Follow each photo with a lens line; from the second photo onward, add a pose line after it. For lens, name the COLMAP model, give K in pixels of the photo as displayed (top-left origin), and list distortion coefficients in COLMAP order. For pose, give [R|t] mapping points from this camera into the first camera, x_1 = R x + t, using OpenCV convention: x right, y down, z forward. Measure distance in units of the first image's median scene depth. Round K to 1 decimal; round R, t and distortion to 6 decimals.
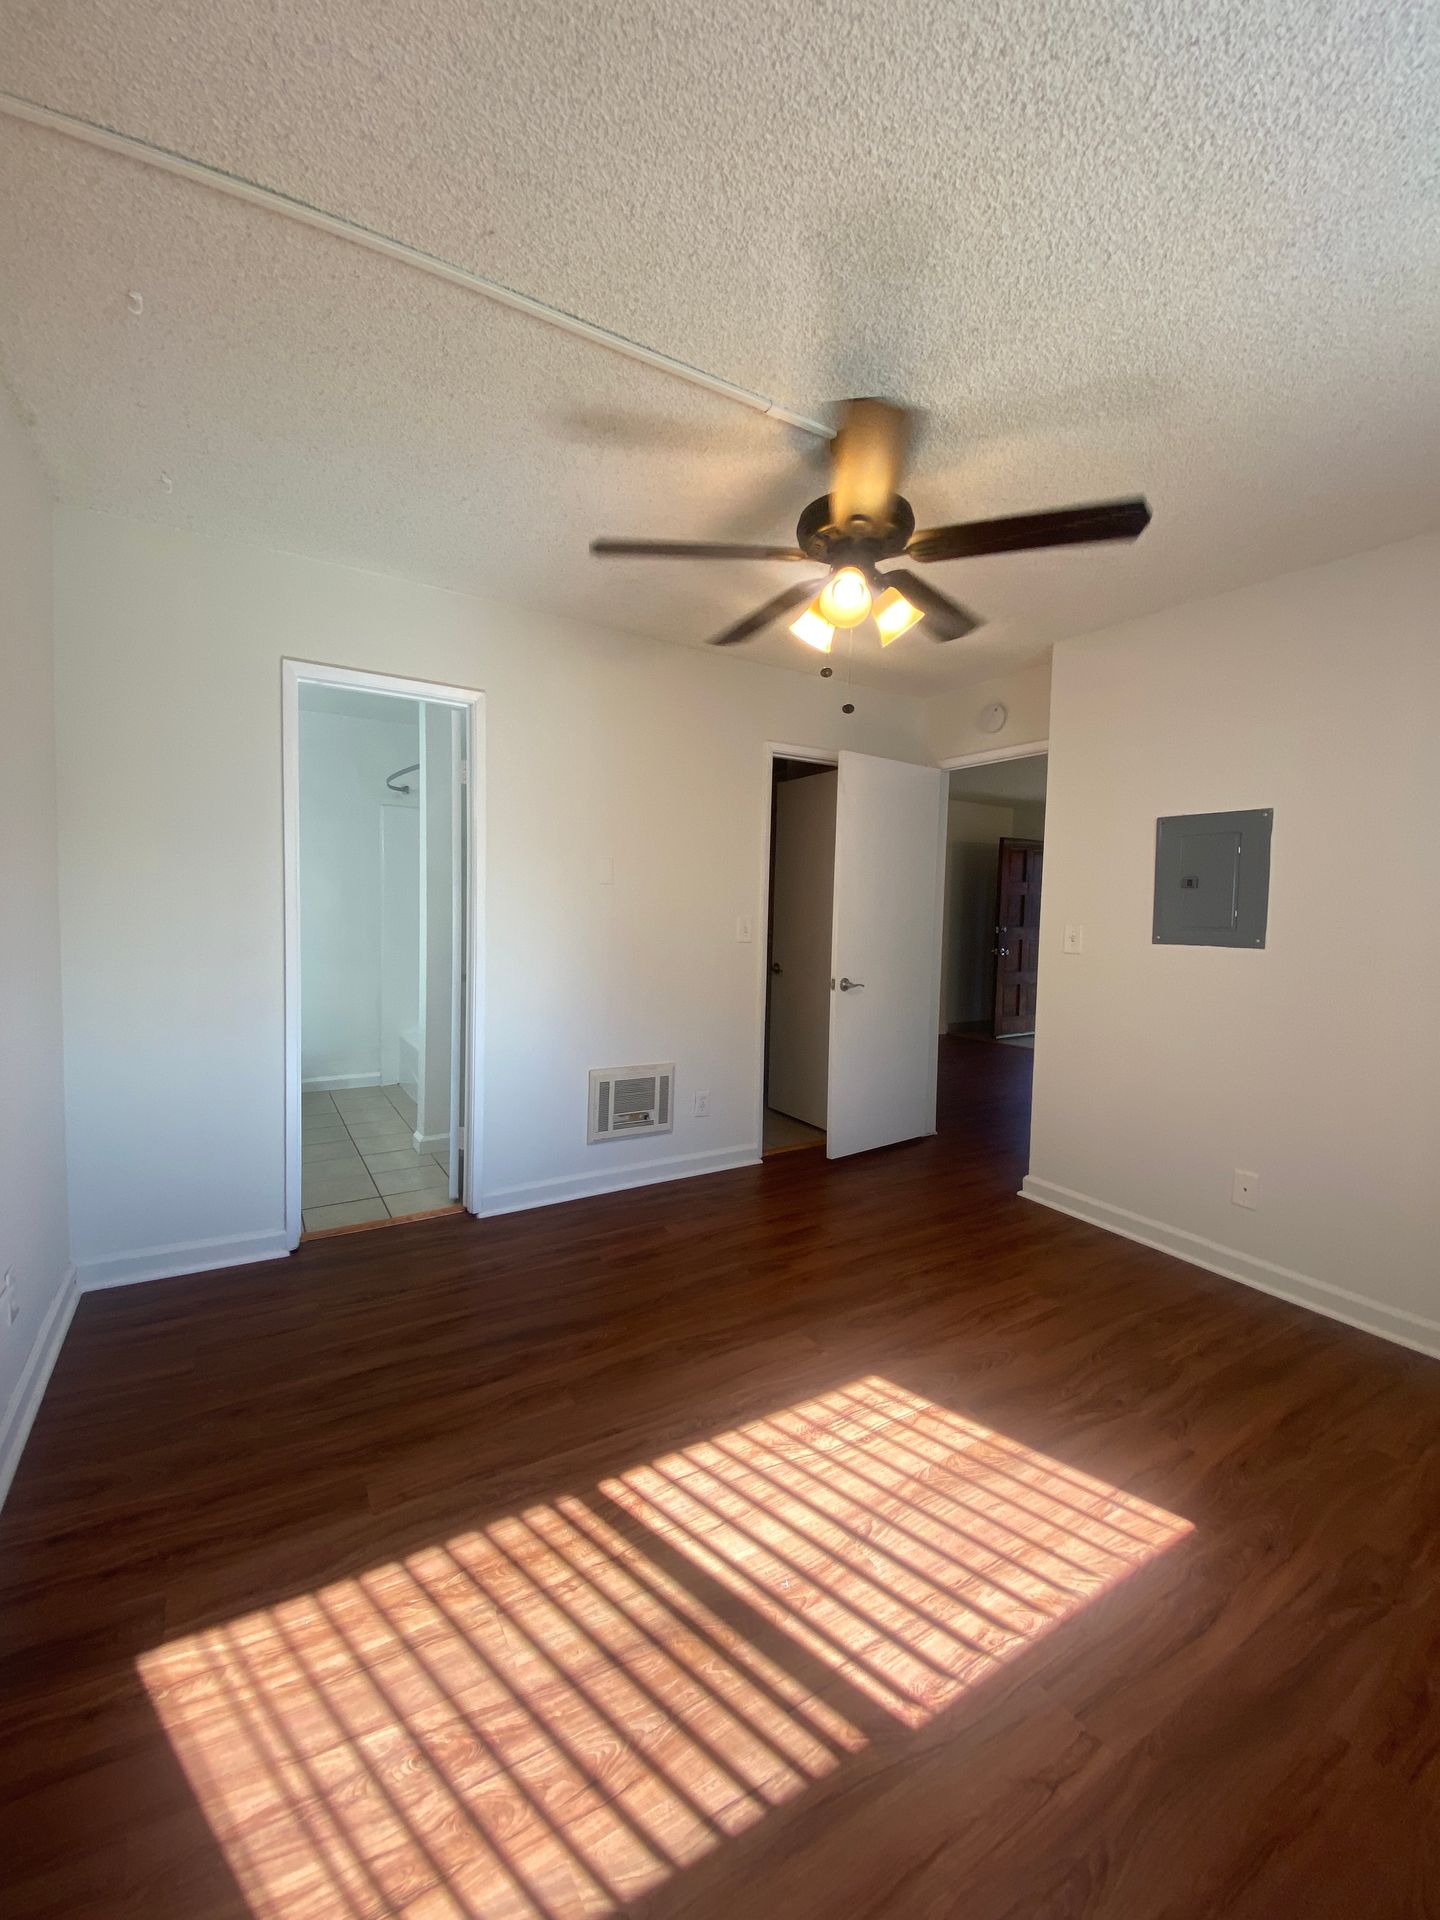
lens RADIAL K [[785.0, 0, 708.8], [0, 785.0, 949.9], [0, 0, 1]] dist [0.013236, -0.017621]
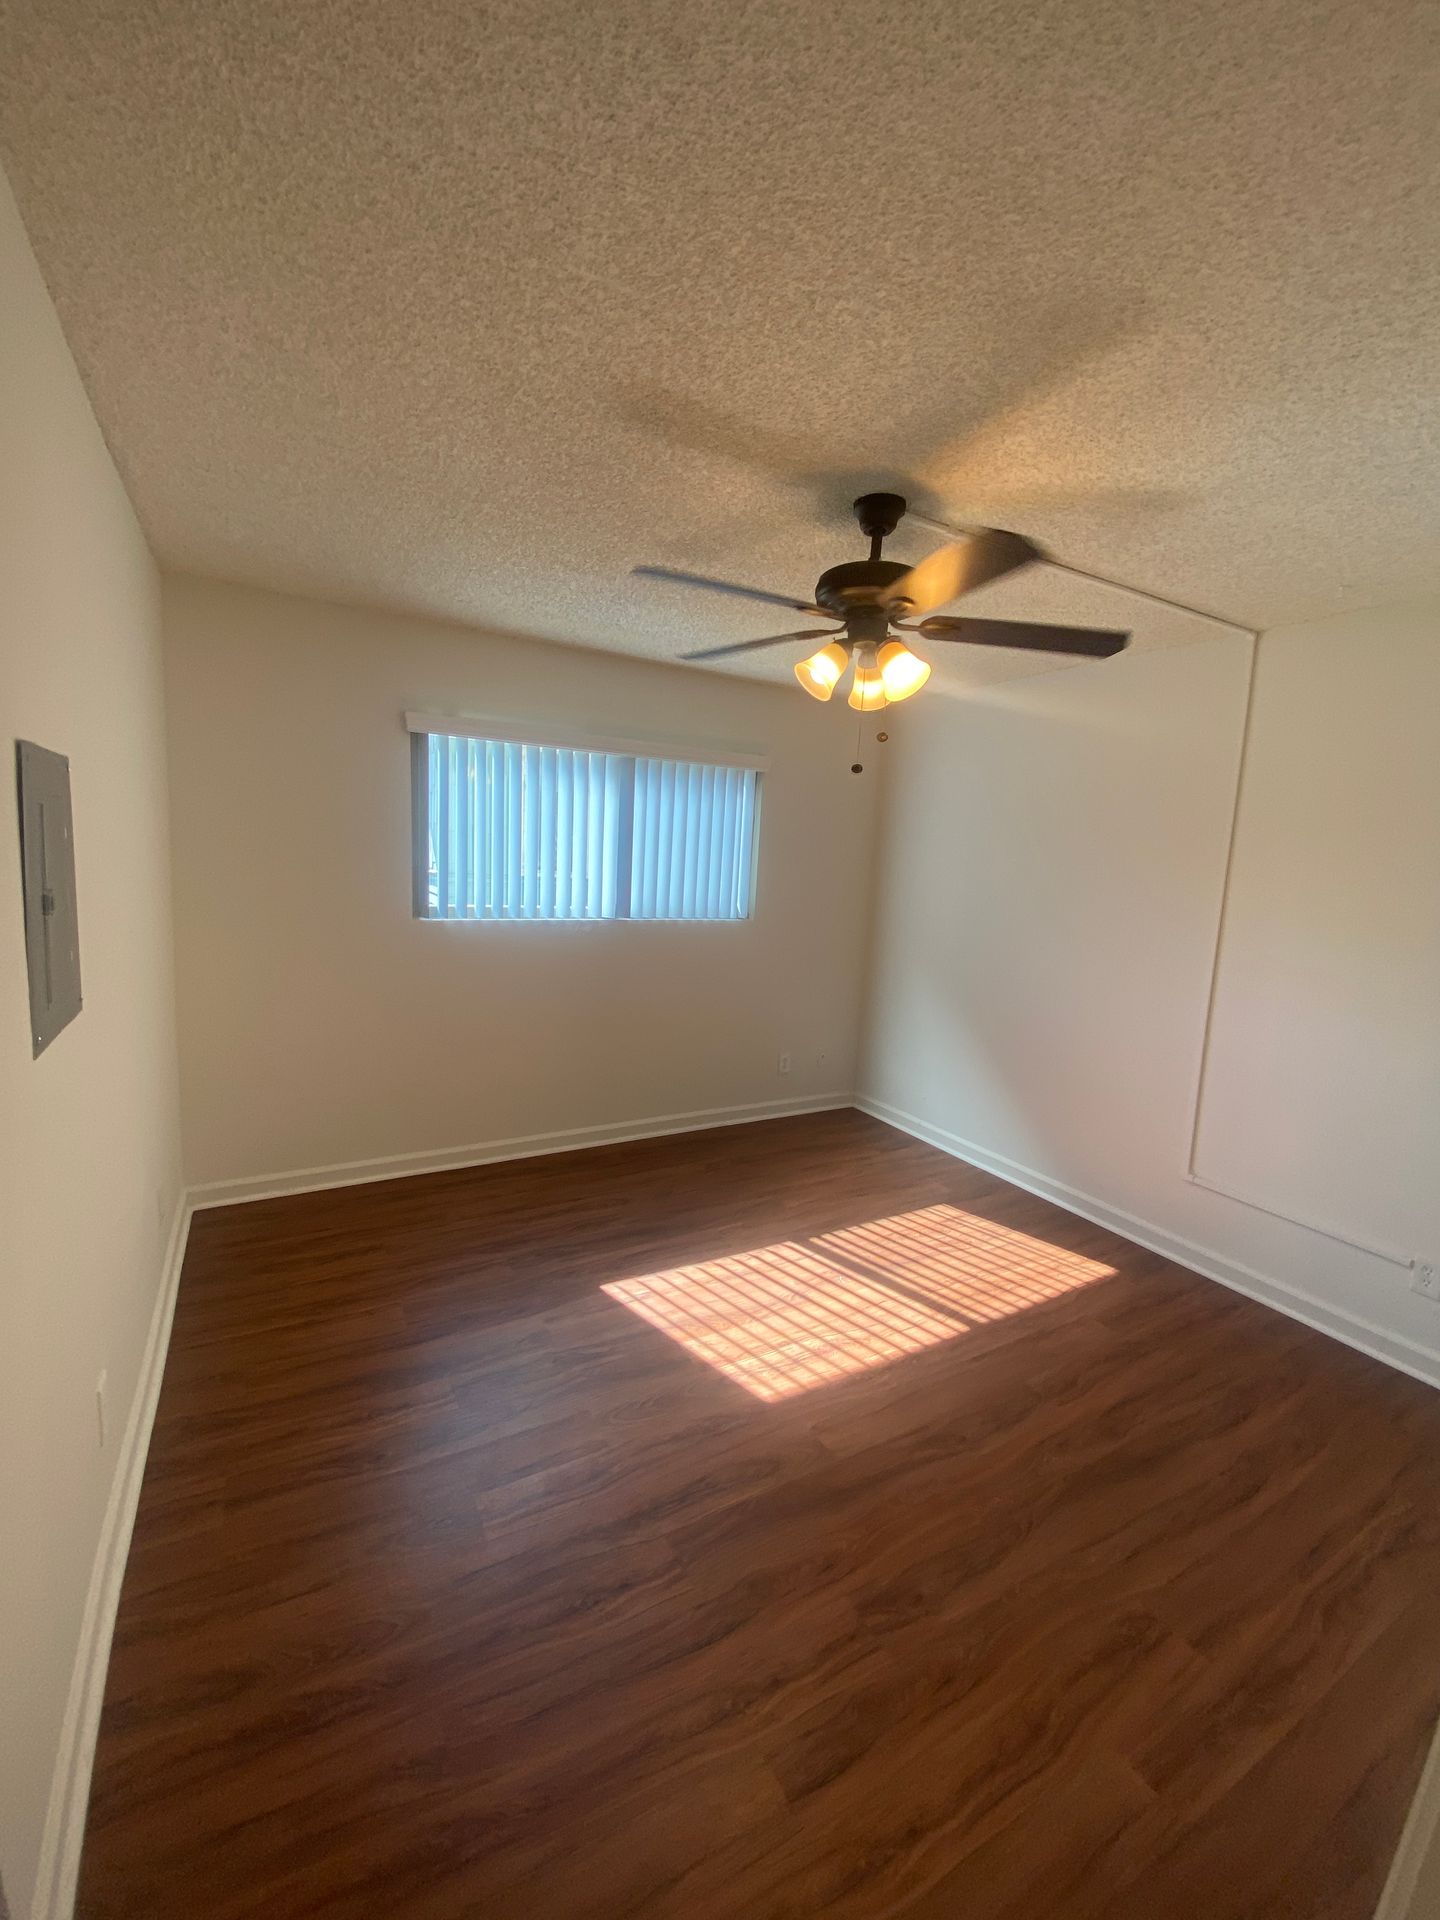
lens RADIAL K [[777.6, 0, 711.7], [0, 777.6, 955.0], [0, 0, 1]] dist [0.022028, -0.021135]
pose [[-0.996569, -0.079284, 0.023767, 0.394654], [-0.073564, 0.980039, 0.184695, -0.295507], [-0.037936, 0.182313, -0.982508, 2.526192]]
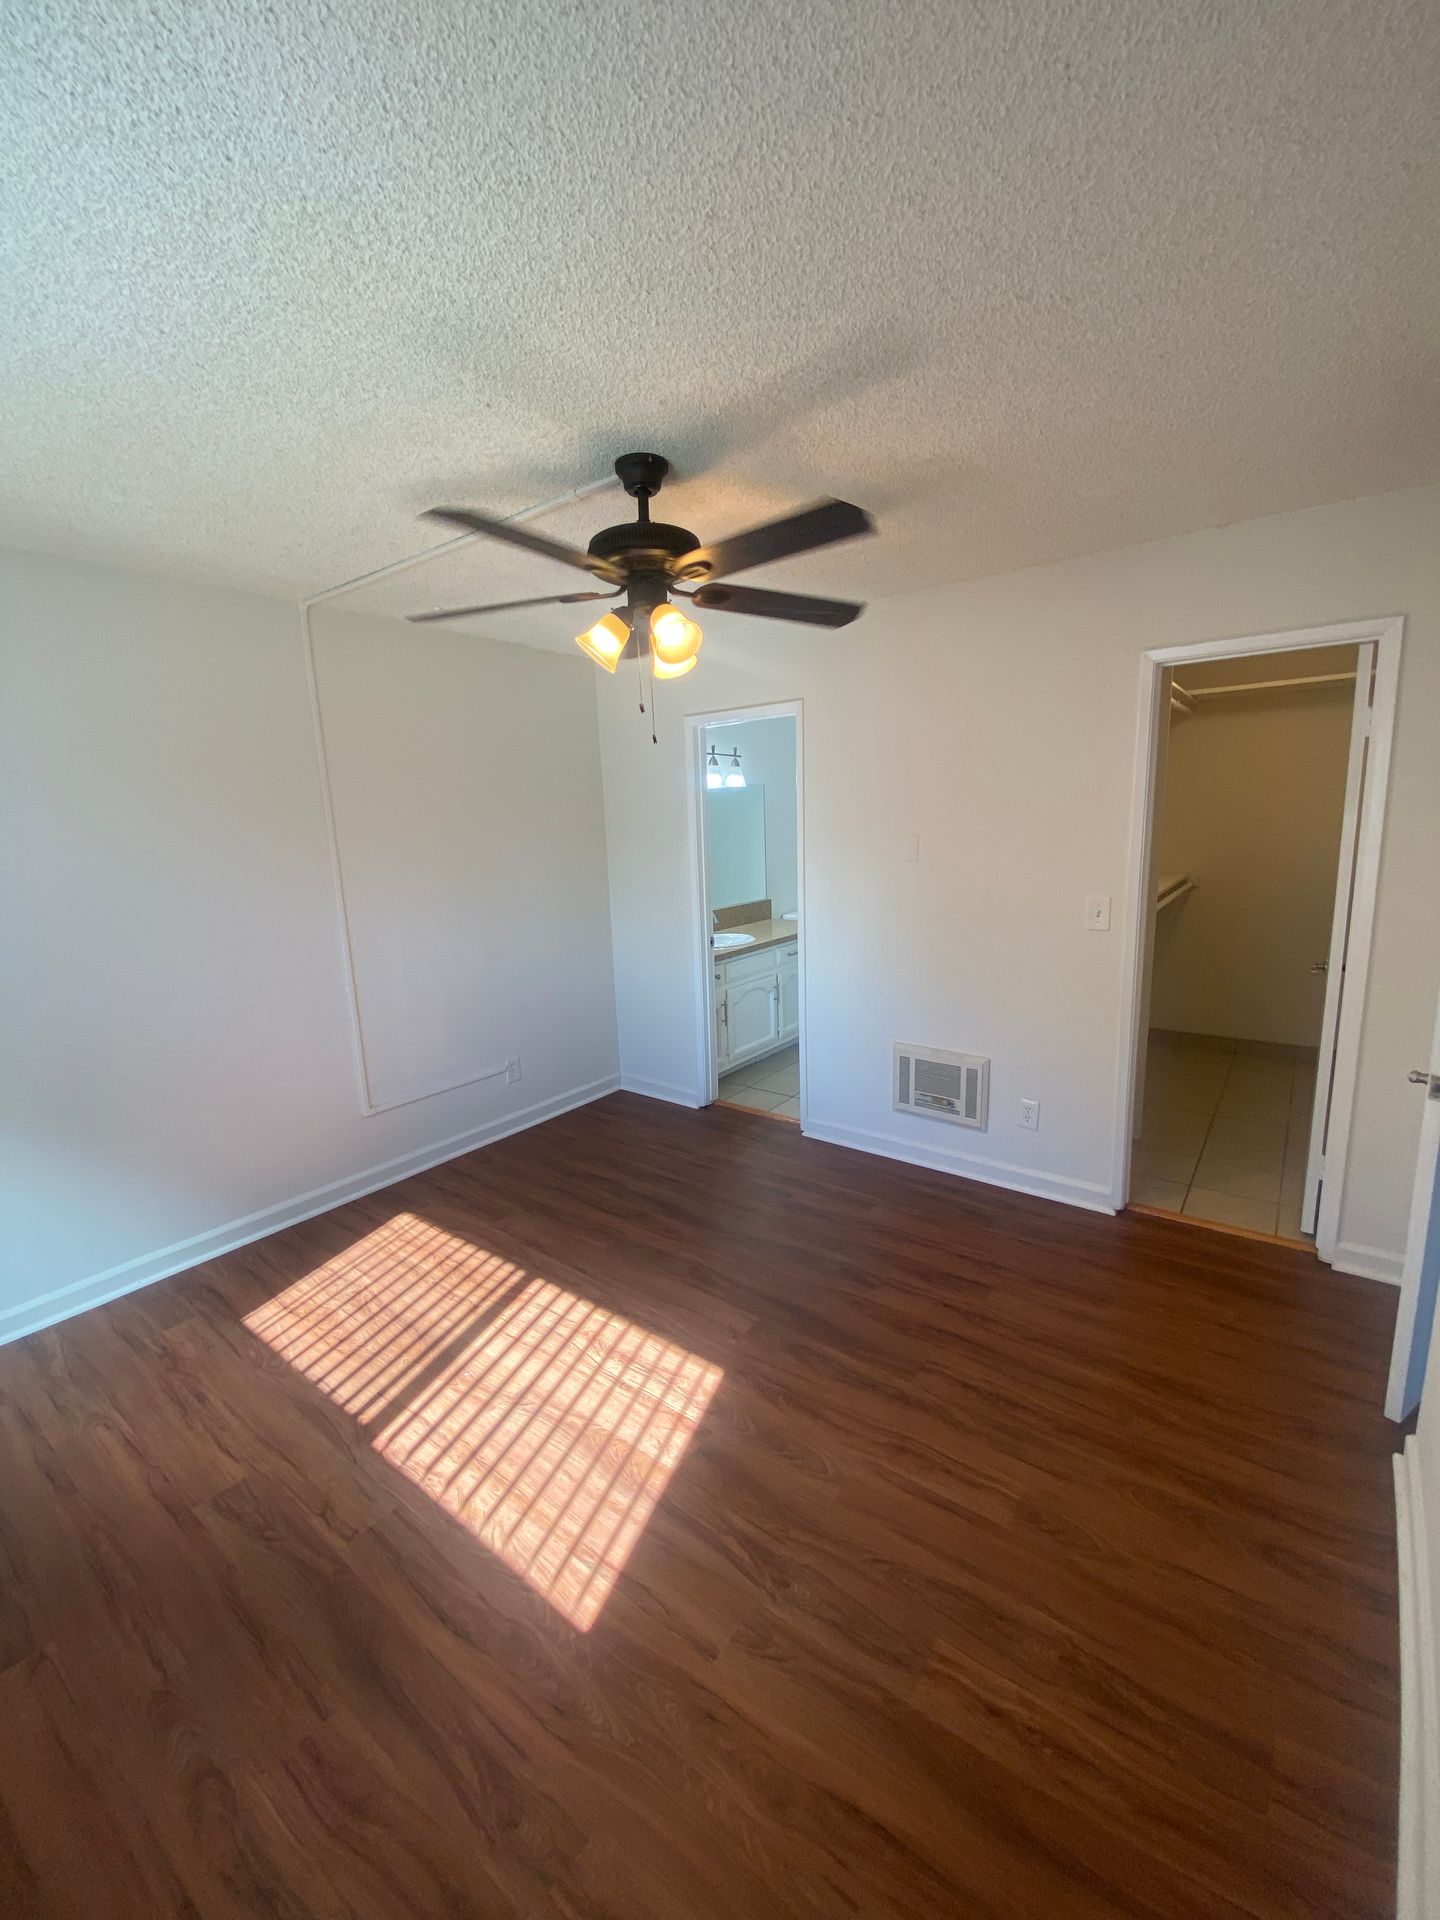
lens RADIAL K [[777.3, 0, 712.7], [0, 777.3, 951.3], [0, 0, 1]] dist [0.018322, -0.018117]
pose [[0.357832, 0.127264, -0.925073, 1.442948], [-0.007000, 0.991007, 0.133627, -0.211227], [0.933760, -0.041340, 0.355505, 0.848967]]
